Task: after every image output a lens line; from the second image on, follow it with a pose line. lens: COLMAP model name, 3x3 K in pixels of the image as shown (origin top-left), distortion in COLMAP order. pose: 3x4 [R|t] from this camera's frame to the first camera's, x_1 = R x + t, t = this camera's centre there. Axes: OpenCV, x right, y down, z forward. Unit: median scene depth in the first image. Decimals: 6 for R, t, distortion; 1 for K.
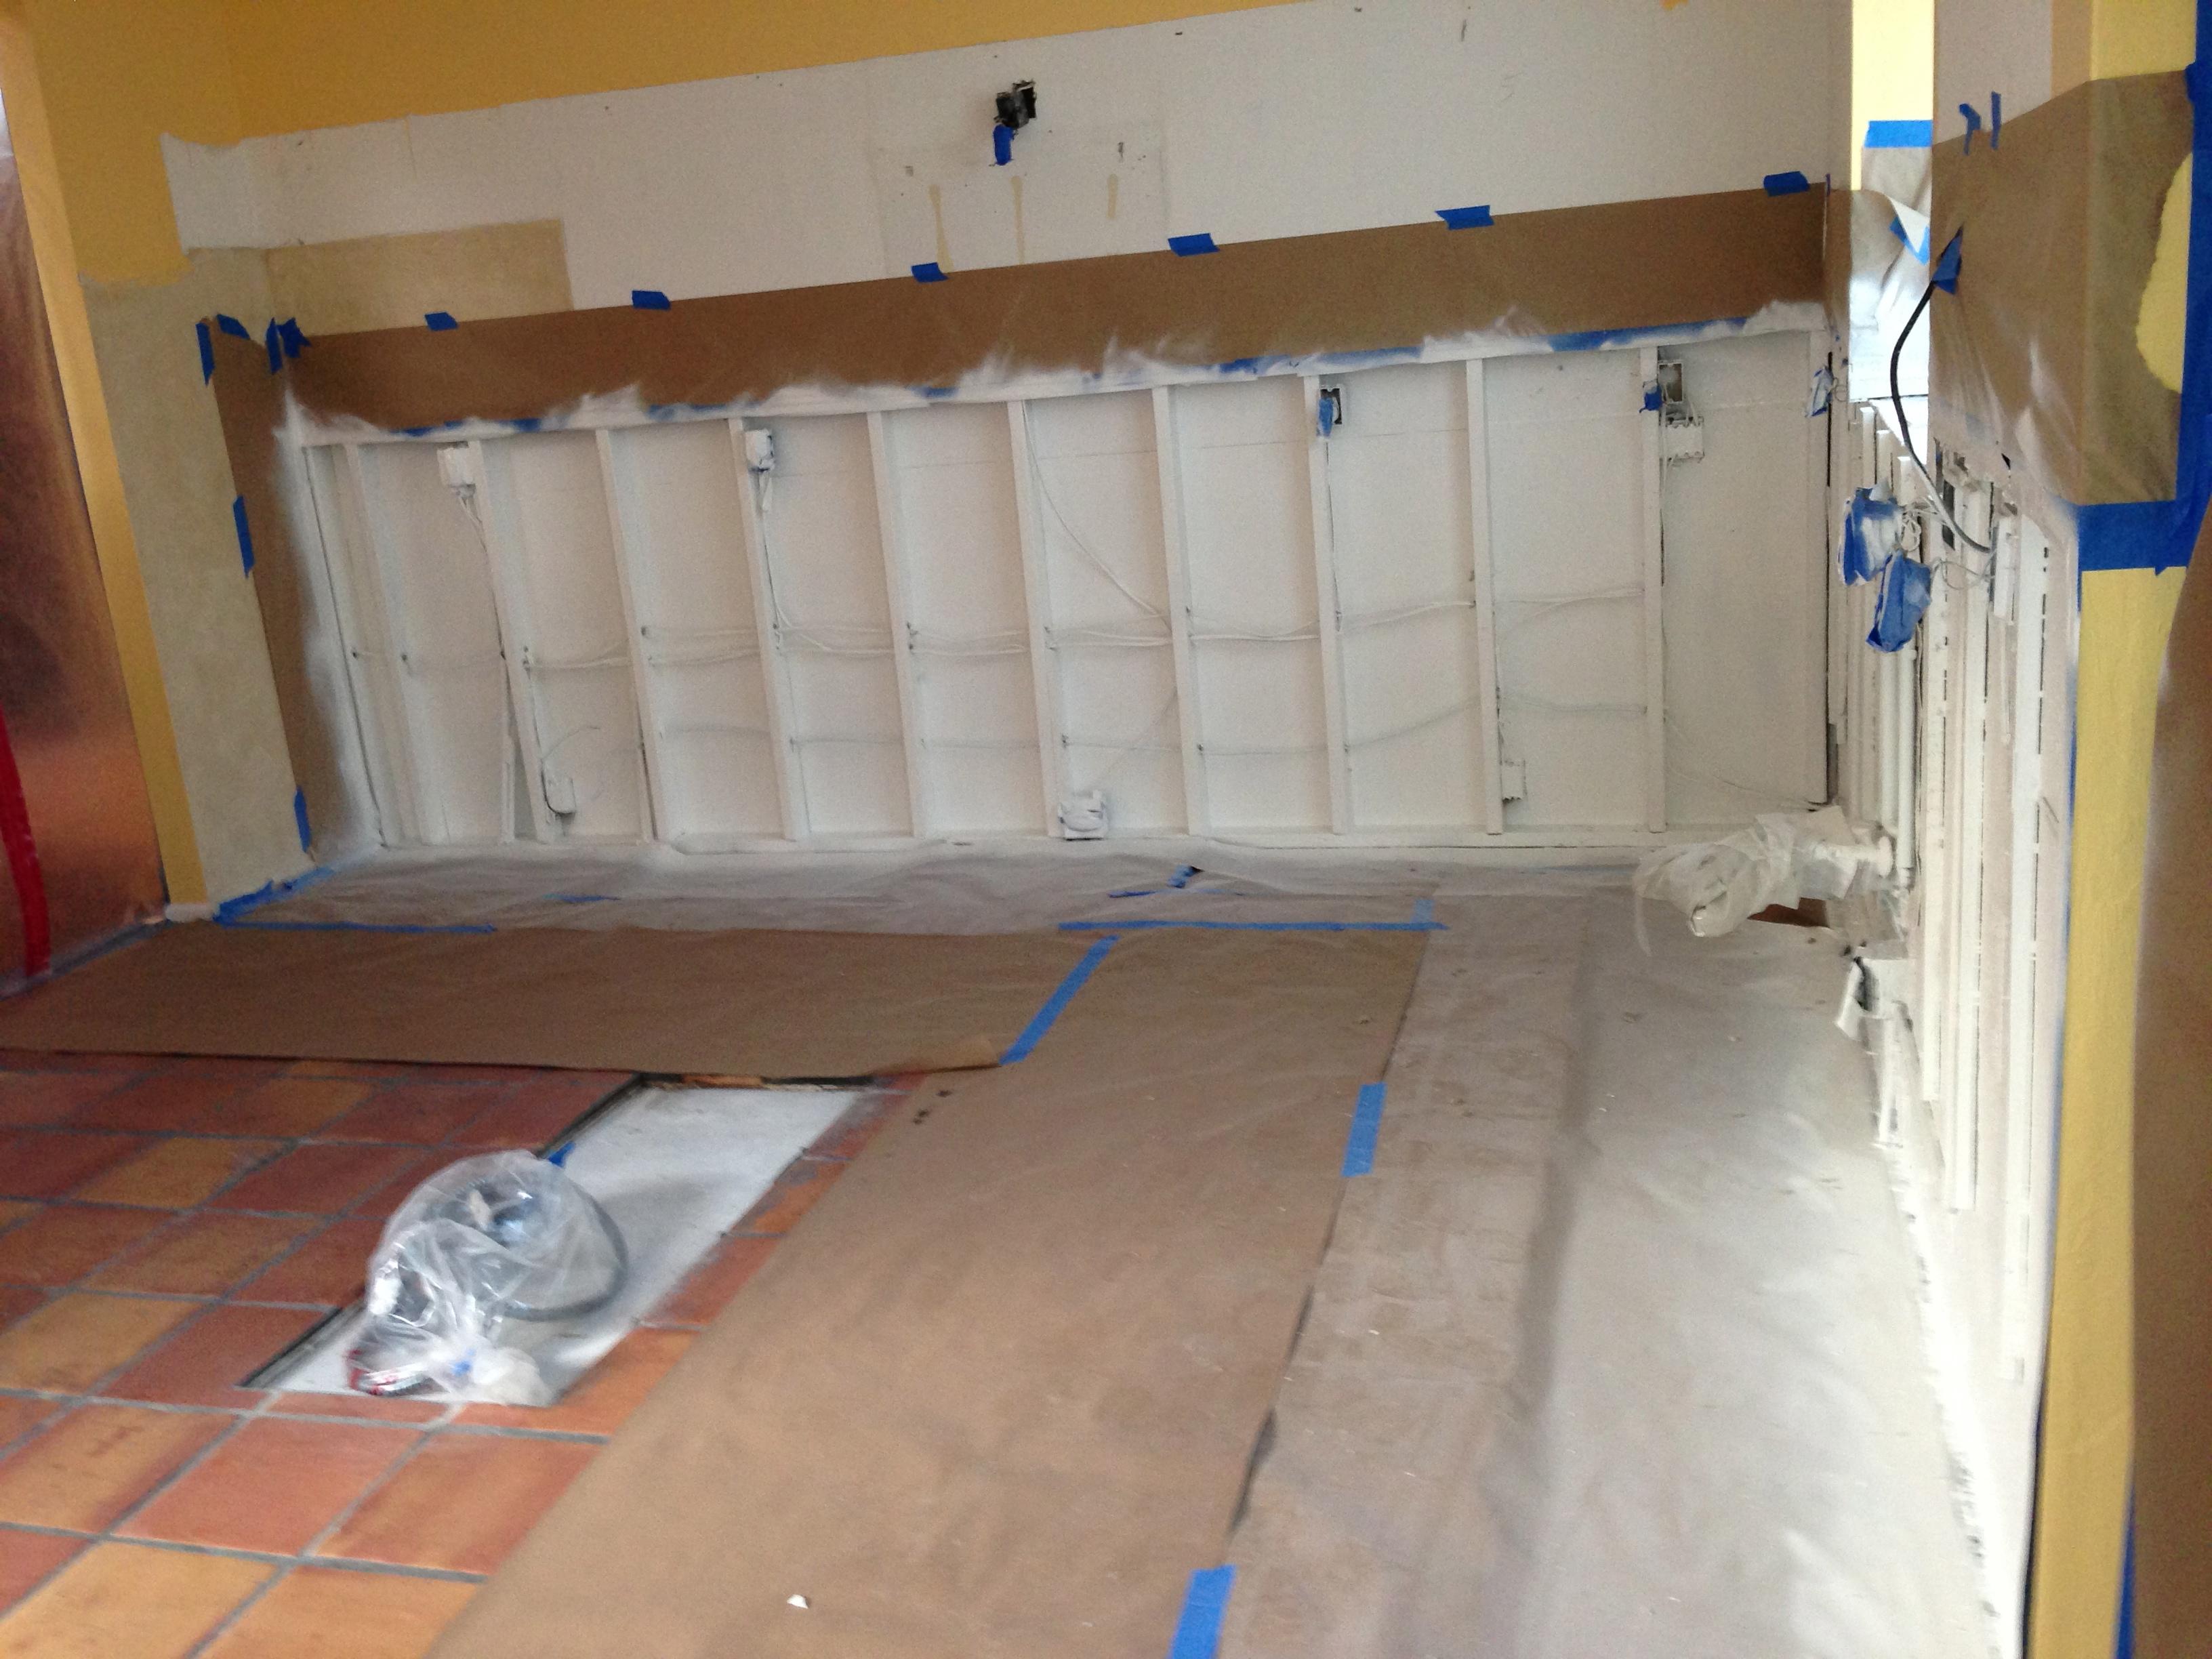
lens RADIAL K [[2048.6, 0, 1106.0], [0, 2048.6, 829.5], [0, 0, 1]] dist [0.116094, -0.180629]
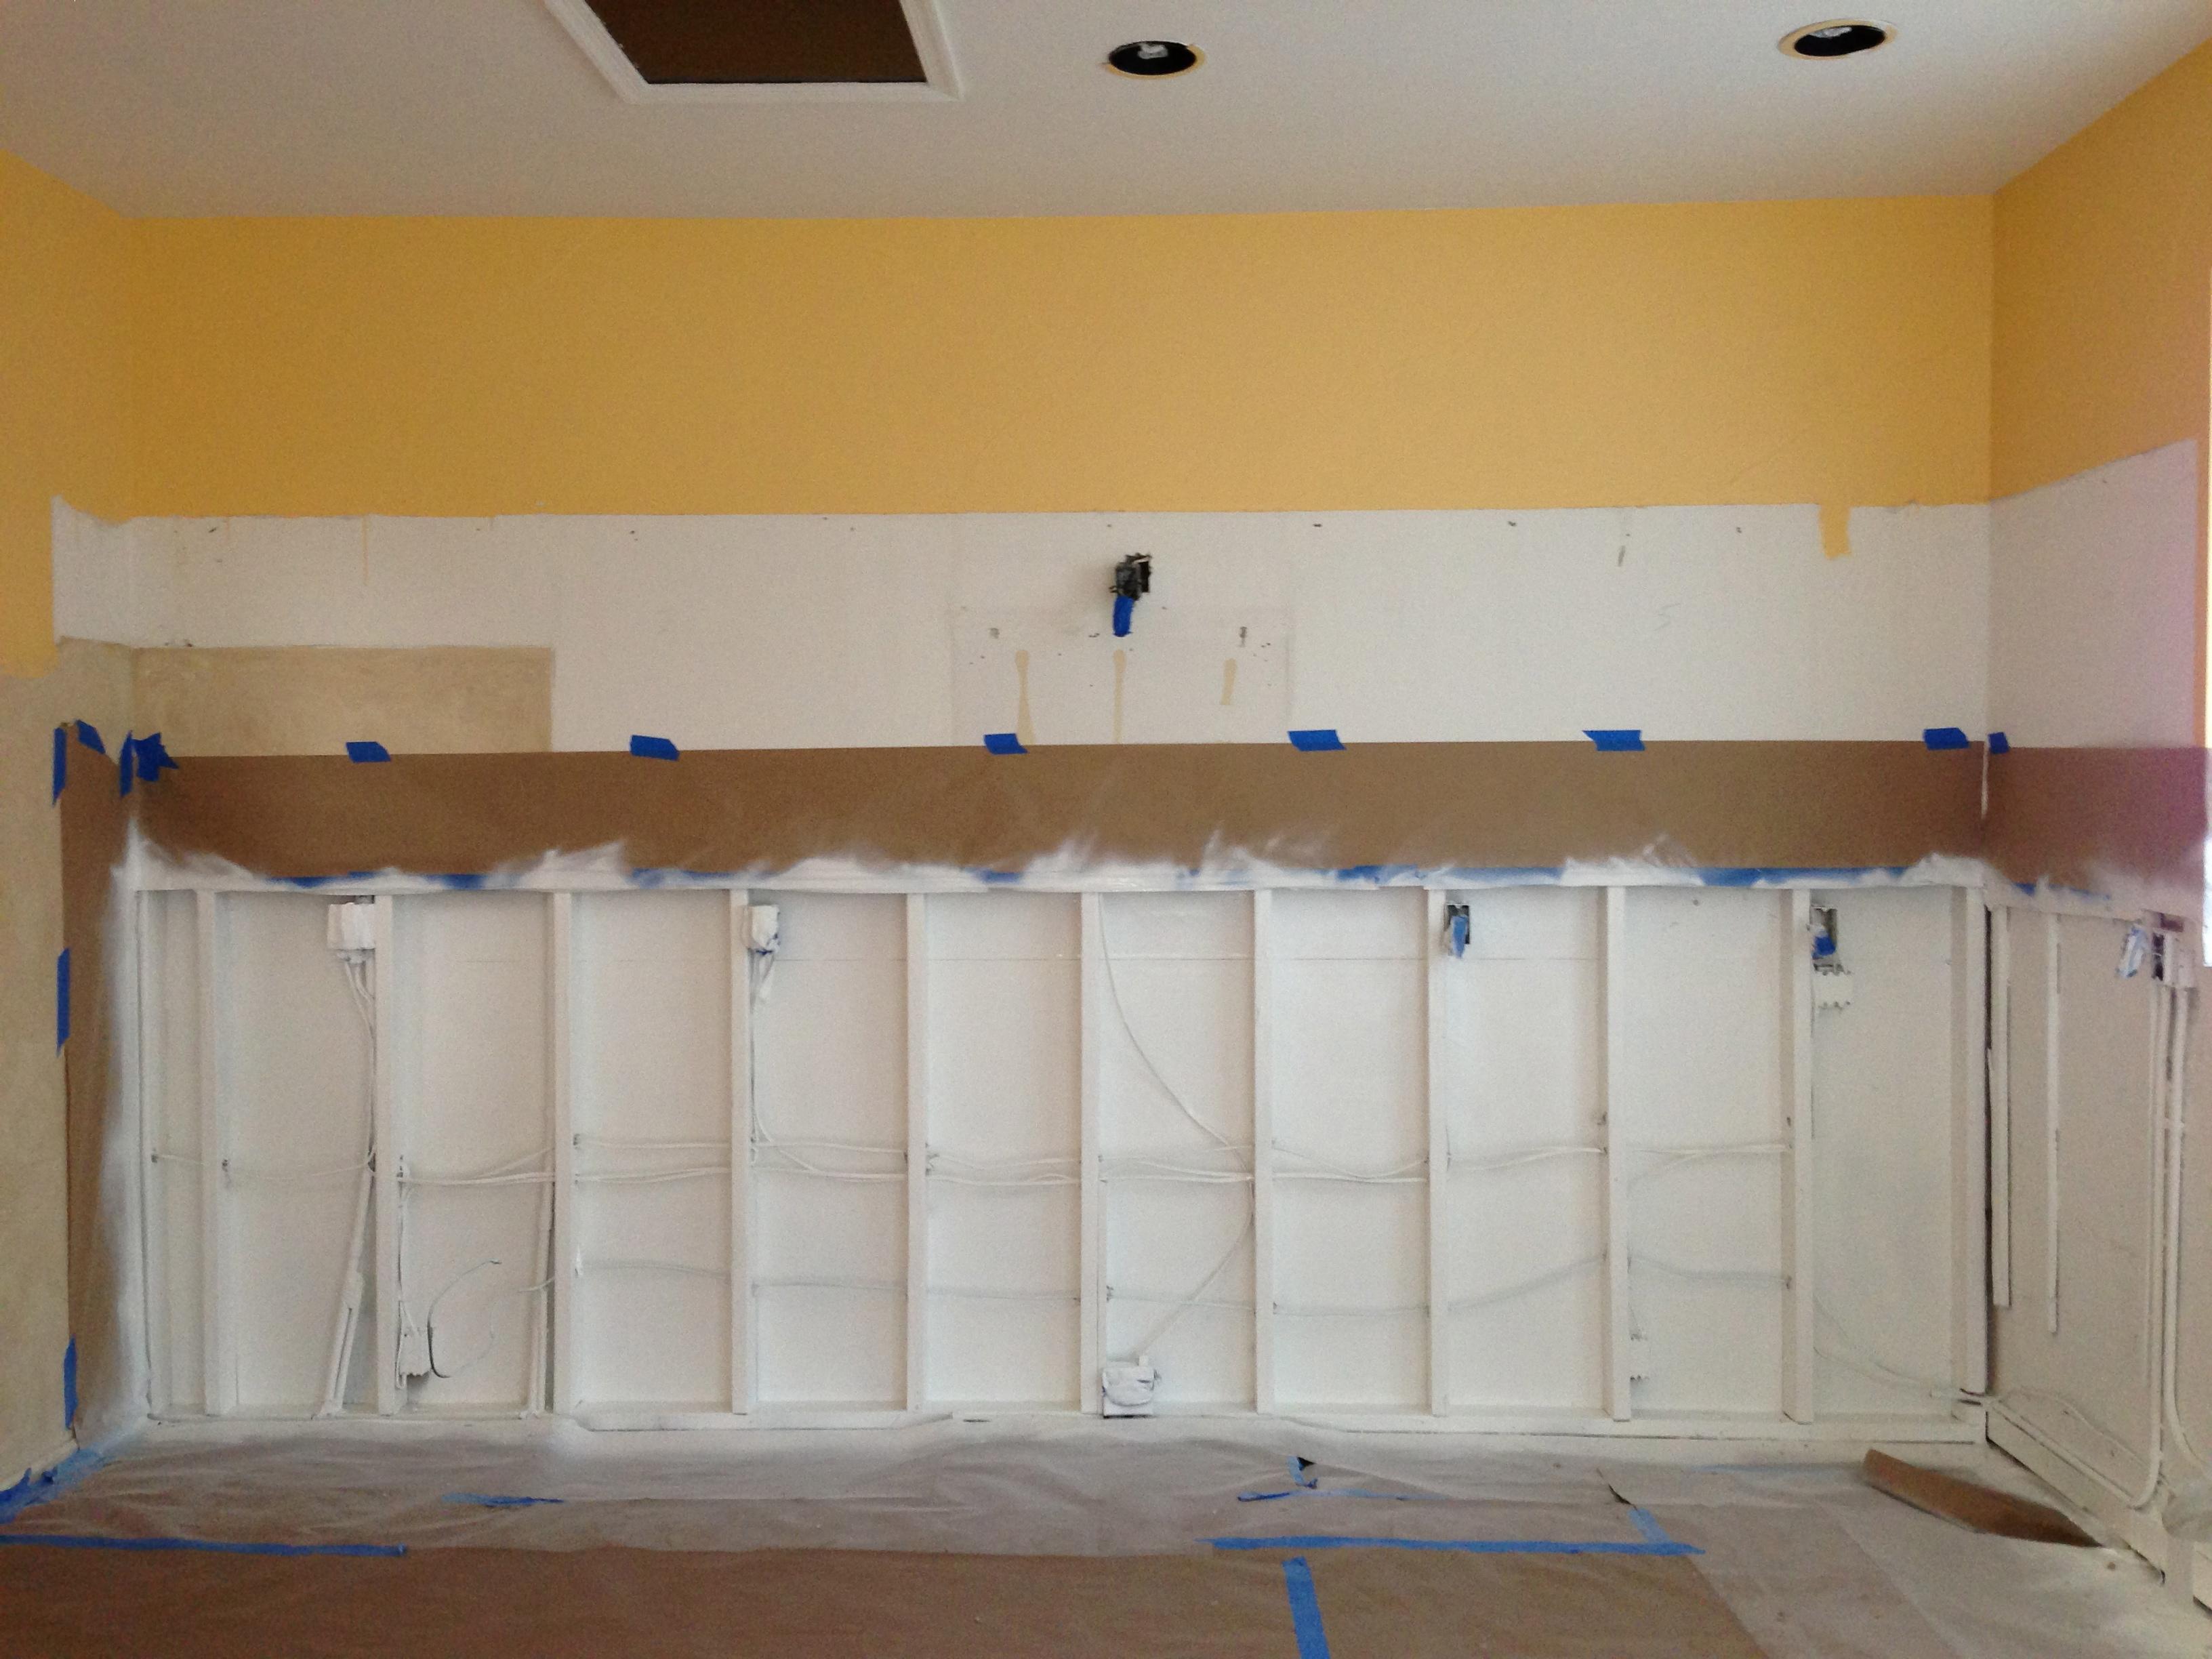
lens RADIAL K [[2048.6, 0, 1106.0], [0, 2048.6, 829.5], [0, 0, 1]] dist [0.116094, -0.180629]
pose [[0.963898, 0.079390, 0.254162, -0.254047], [-0.015024, 0.969213, -0.245766, -0.020242], [-0.265848, 0.233074, 0.935415, 0.175523]]
